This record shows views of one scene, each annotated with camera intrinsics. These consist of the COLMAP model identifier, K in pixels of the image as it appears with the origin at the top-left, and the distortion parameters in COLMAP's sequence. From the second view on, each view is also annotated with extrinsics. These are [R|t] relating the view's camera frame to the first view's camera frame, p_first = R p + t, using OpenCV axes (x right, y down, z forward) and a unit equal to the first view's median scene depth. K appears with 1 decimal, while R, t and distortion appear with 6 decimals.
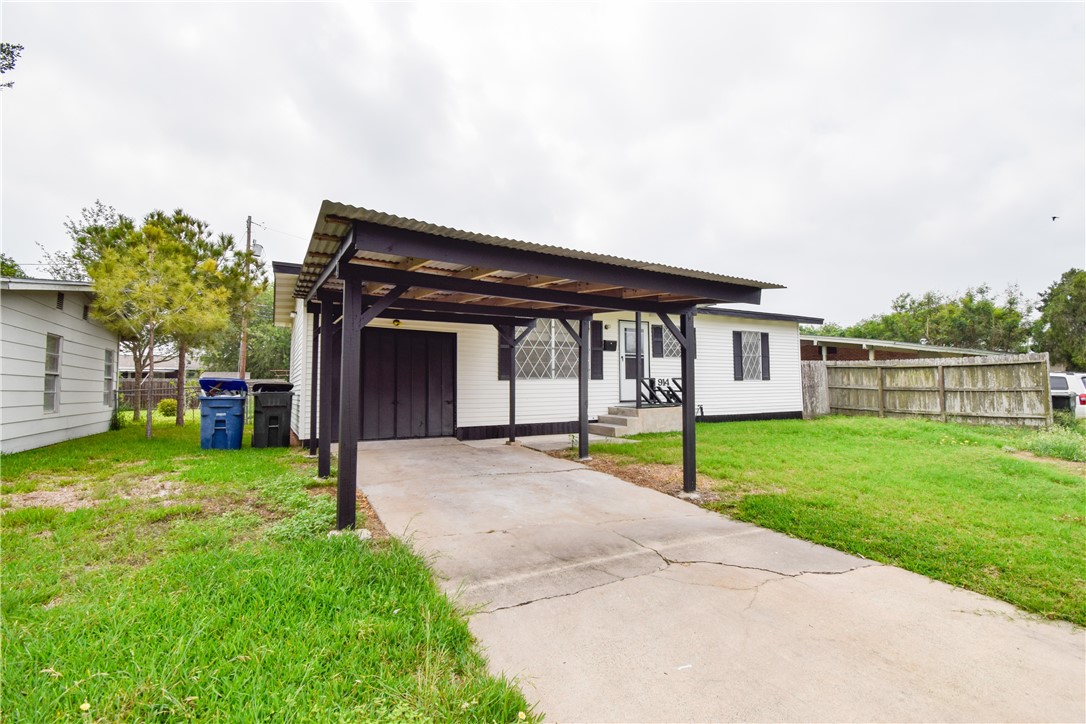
lens RADIAL K [[485.5, 0, 541.5], [0, 485.5, 367.4], [0, 0, 1]] dist [0.023788, -0.029923]
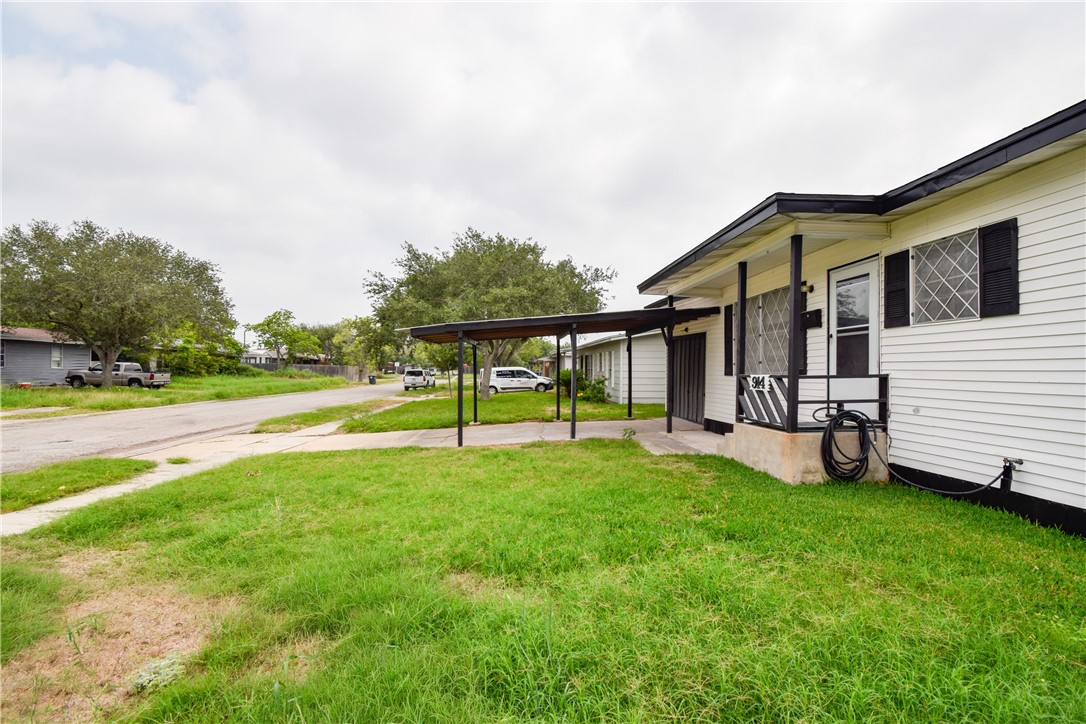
lens RADIAL K [[485.5, 0, 541.5], [0, 485.5, 367.4], [0, 0, 1]] dist [0.023788, -0.029923]
pose [[-0.415264, -0.000054, -0.909701, 0.827319], [0.037723, 0.999139, -0.017280, 0.012004], [0.908918, -0.041492, -0.414904, 0.948057]]
